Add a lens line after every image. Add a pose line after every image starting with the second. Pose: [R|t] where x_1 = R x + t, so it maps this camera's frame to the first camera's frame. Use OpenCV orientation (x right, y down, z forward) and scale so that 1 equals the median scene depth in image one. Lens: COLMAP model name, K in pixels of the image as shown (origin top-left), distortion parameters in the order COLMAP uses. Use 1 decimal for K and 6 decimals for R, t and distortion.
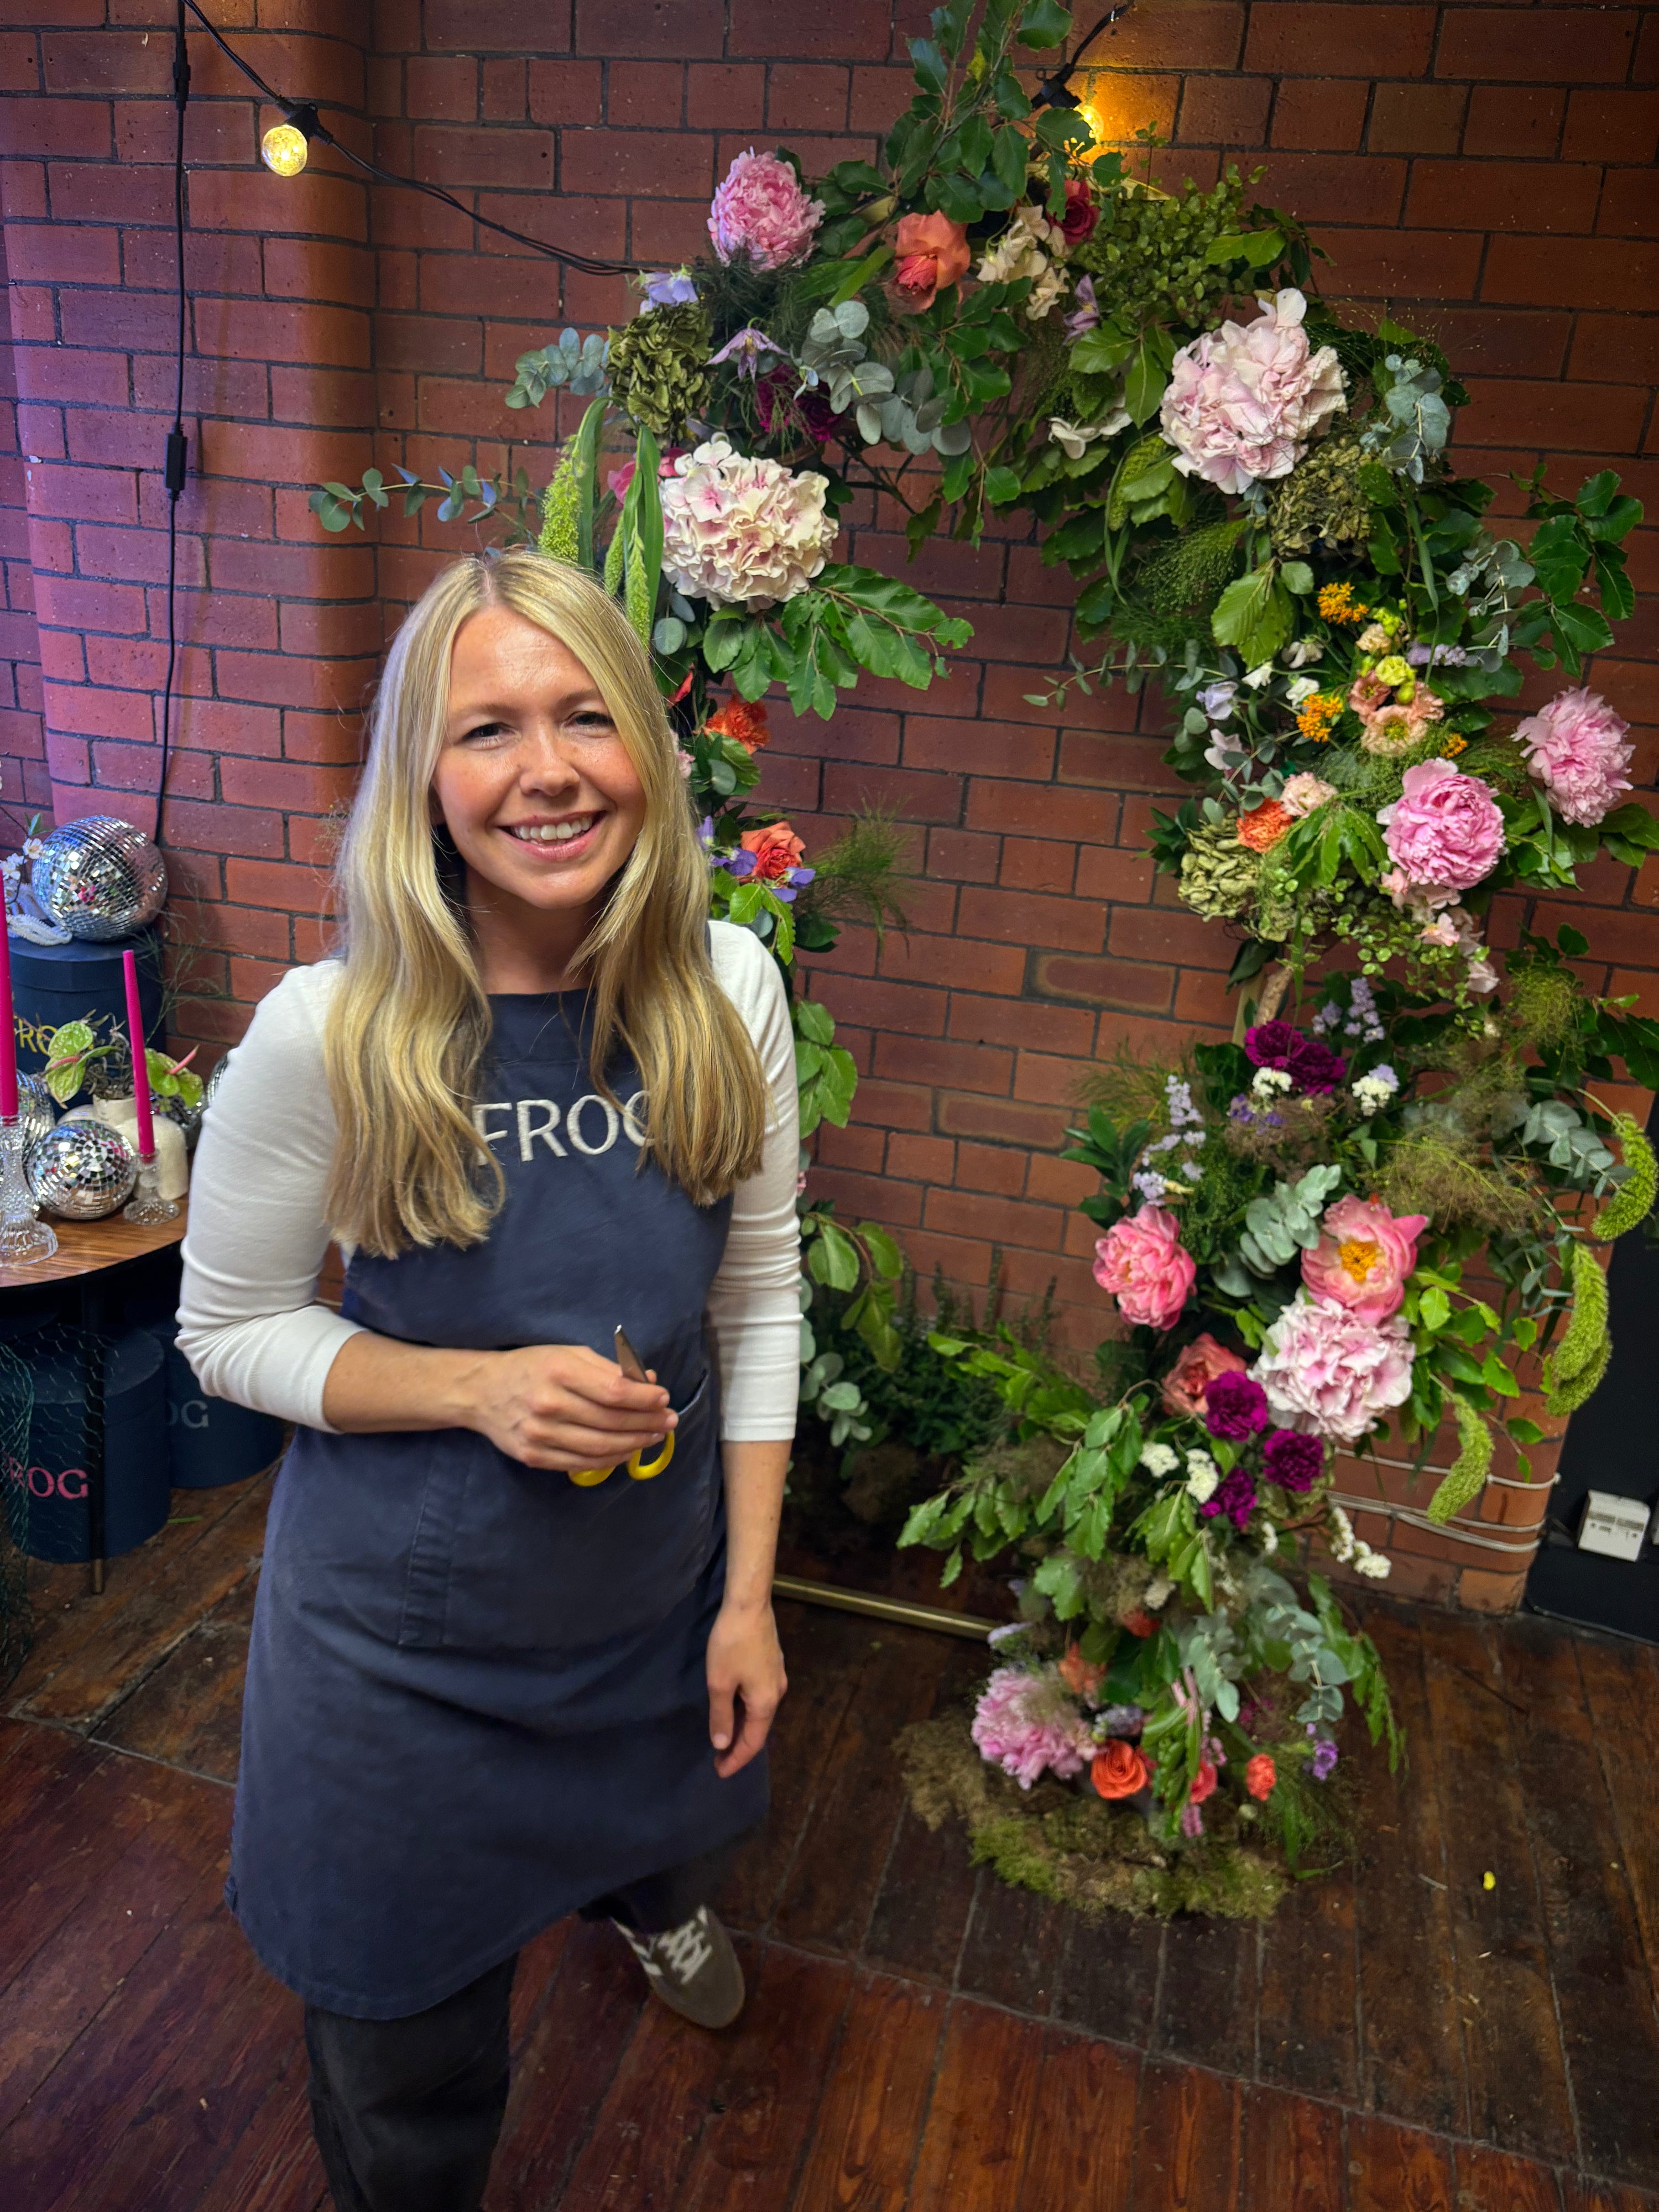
lens RADIAL K [[1658.4, 0, 825.3], [0, 1658.4, 1117.0], [0, 0, 1]] dist [0.034369, -0.039761]
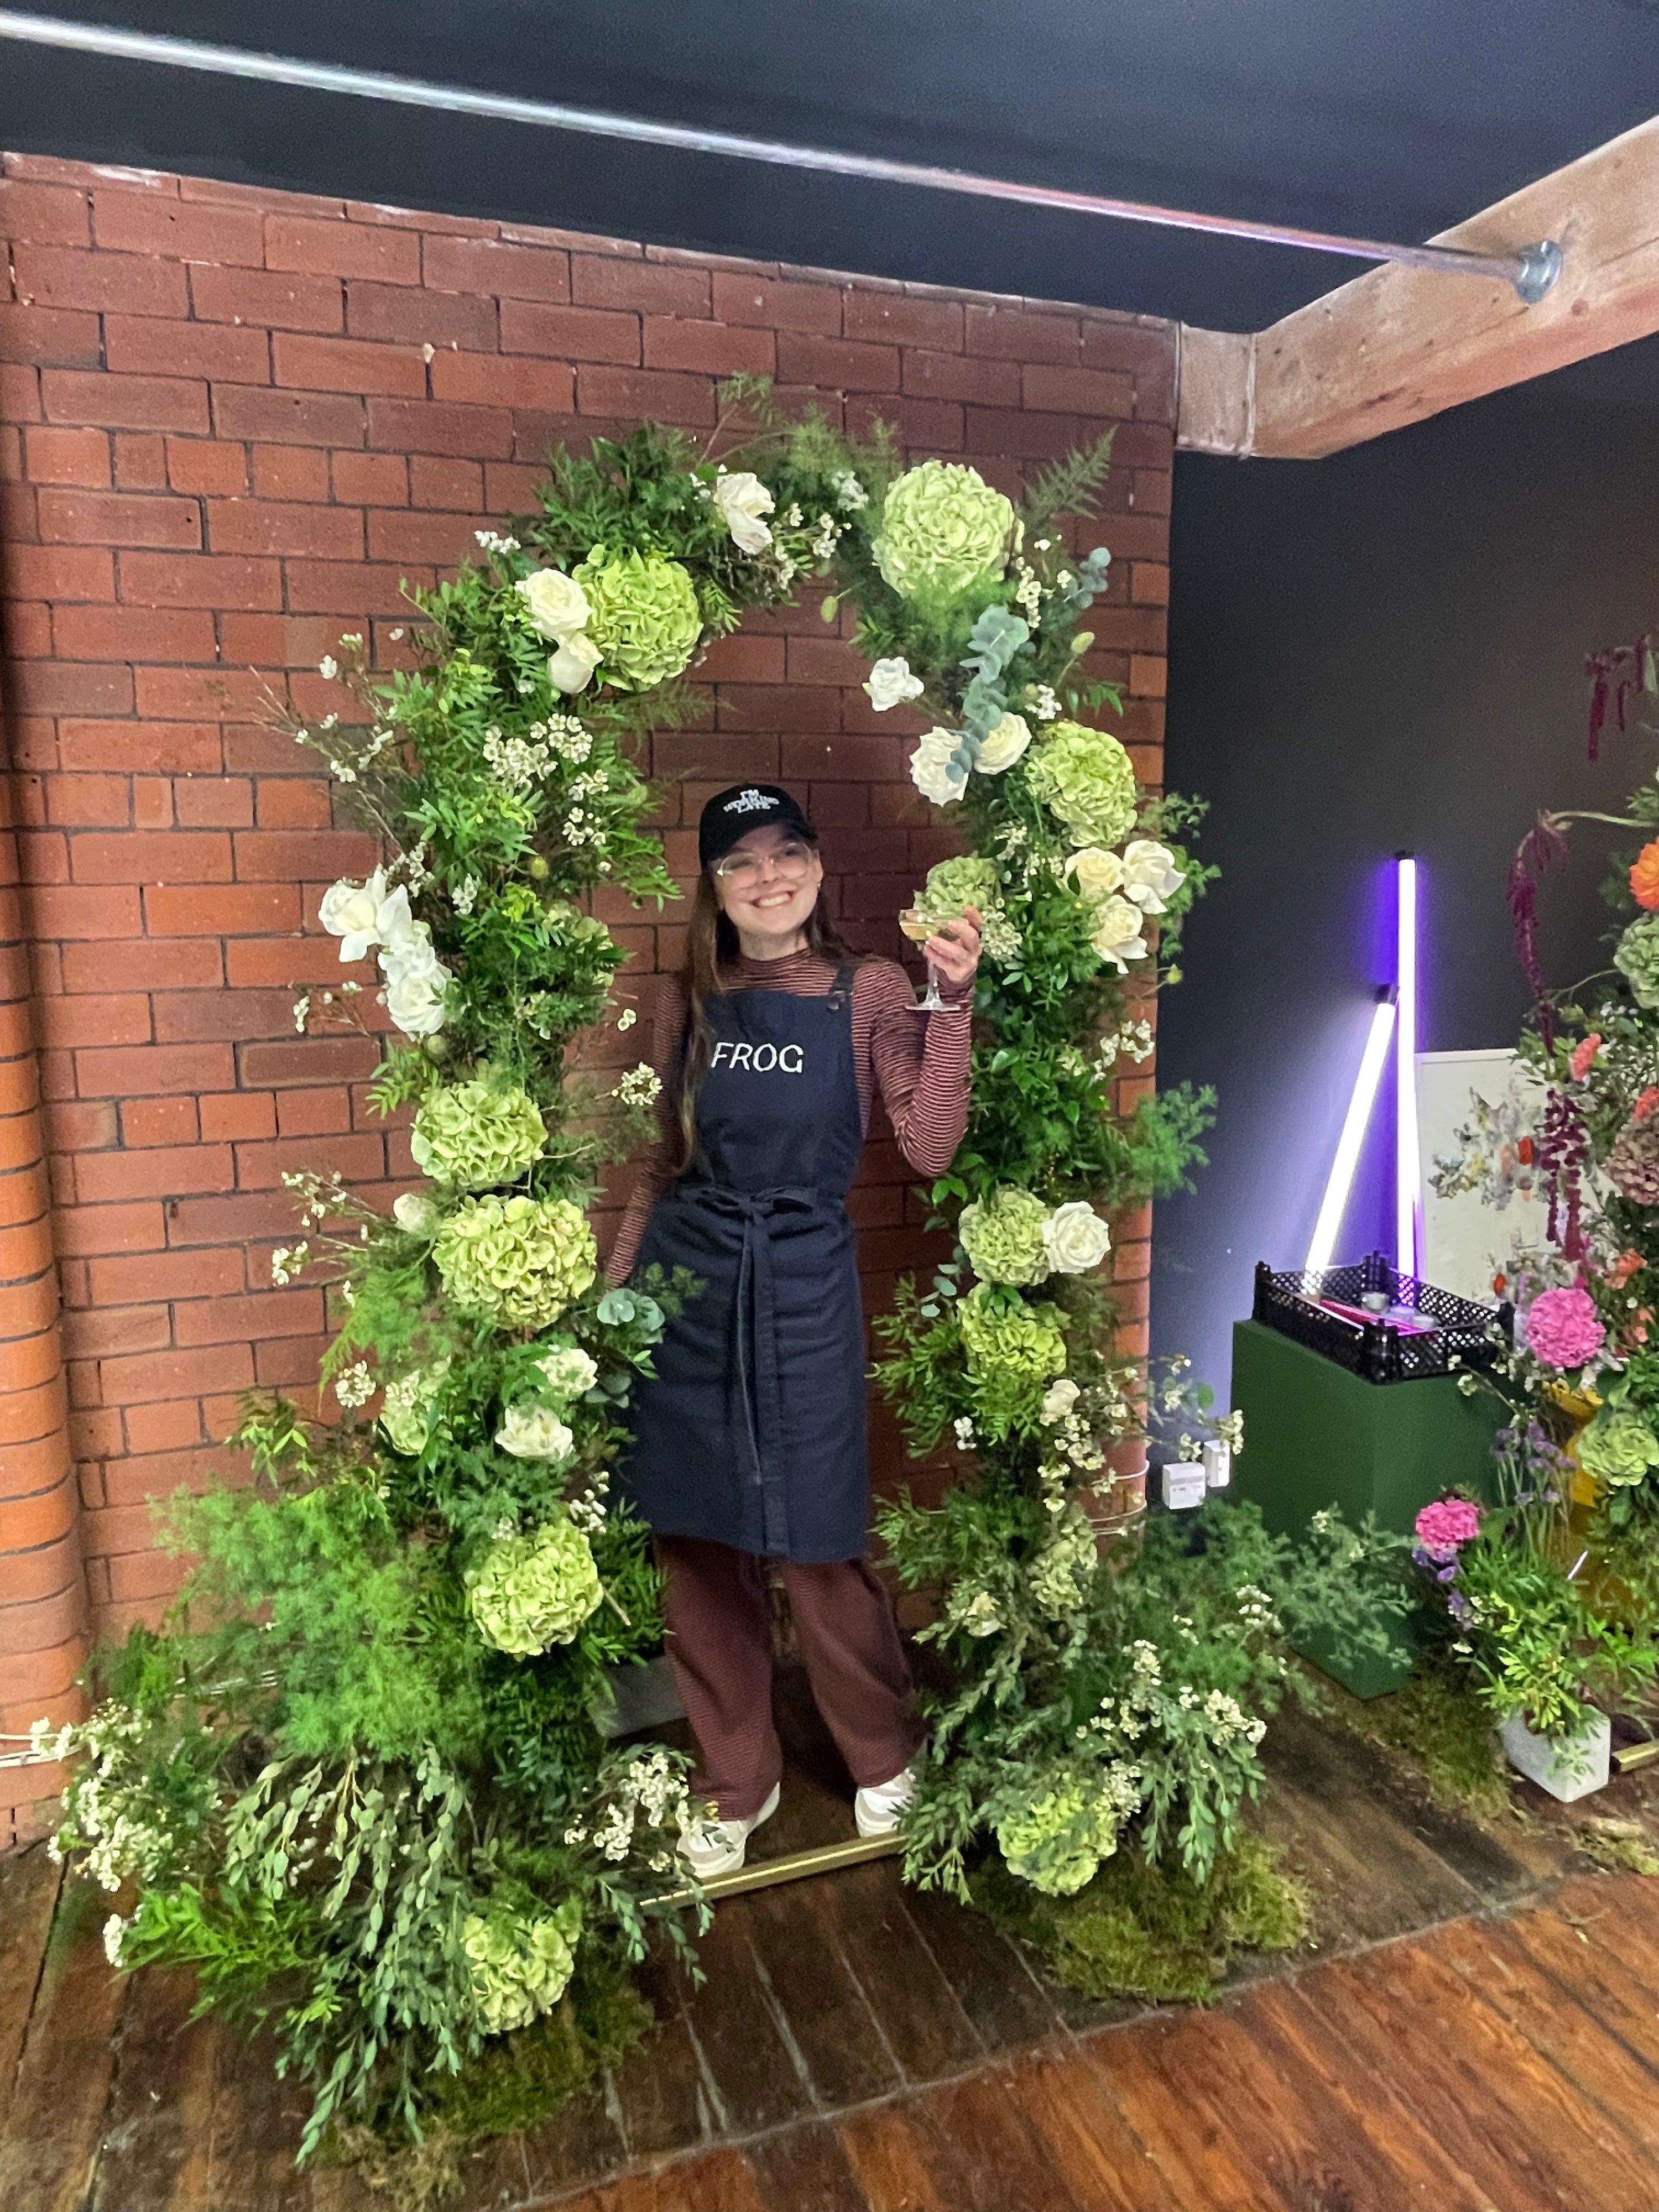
lens RADIAL K [[1393.2, 0, 824.2], [0, 1393.2, 1095.5], [0, 0, 1]] dist [-0.013405, -0.001881]
pose [[0.817172, -0.171064, 0.550424, -0.482308], [0.272710, 0.956044, -0.107746, -0.021331], [-0.507798, 0.238153, 0.827904, 0.182998]]
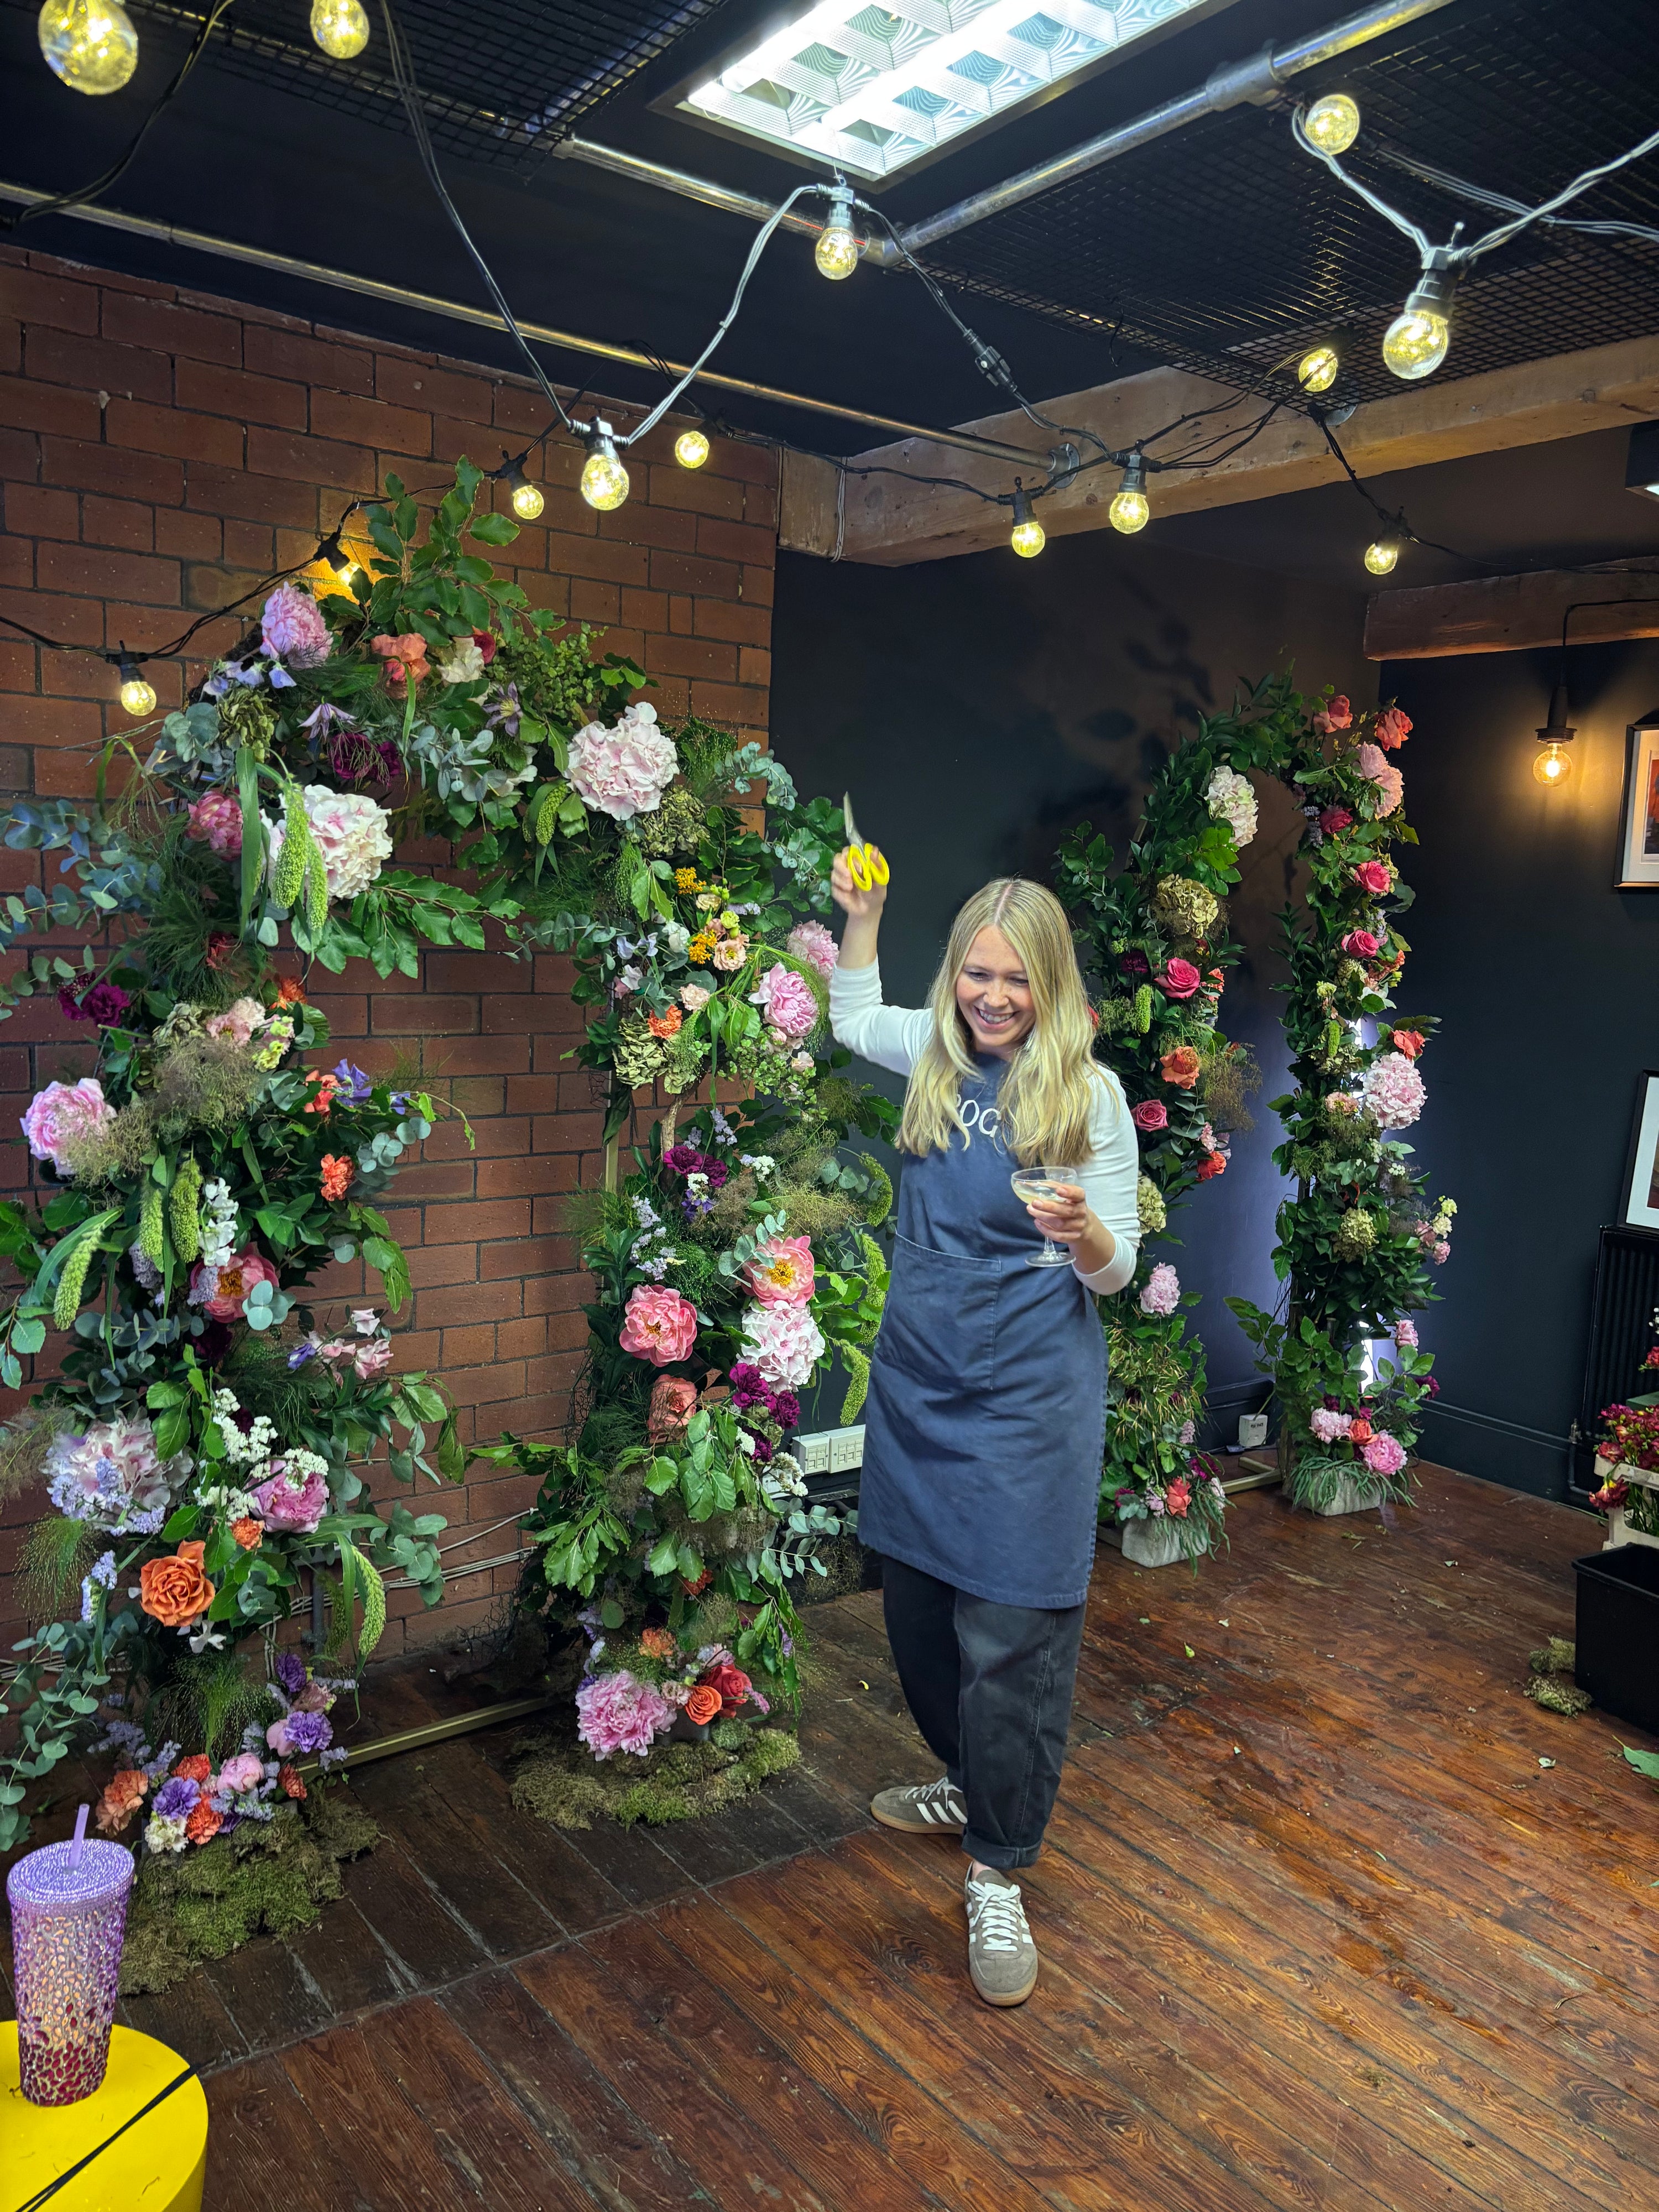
lens RADIAL K [[1658.4, 0, 825.3], [0, 1658.4, 1117.0], [0, 0, 1]] dist [0.034369, -0.039761]
pose [[0.615848, -0.147922, 0.773854, -0.848074], [0.288442, 0.956356, -0.046741, 0.027225], [-0.733166, 0.251997, 0.631637, -0.073426]]
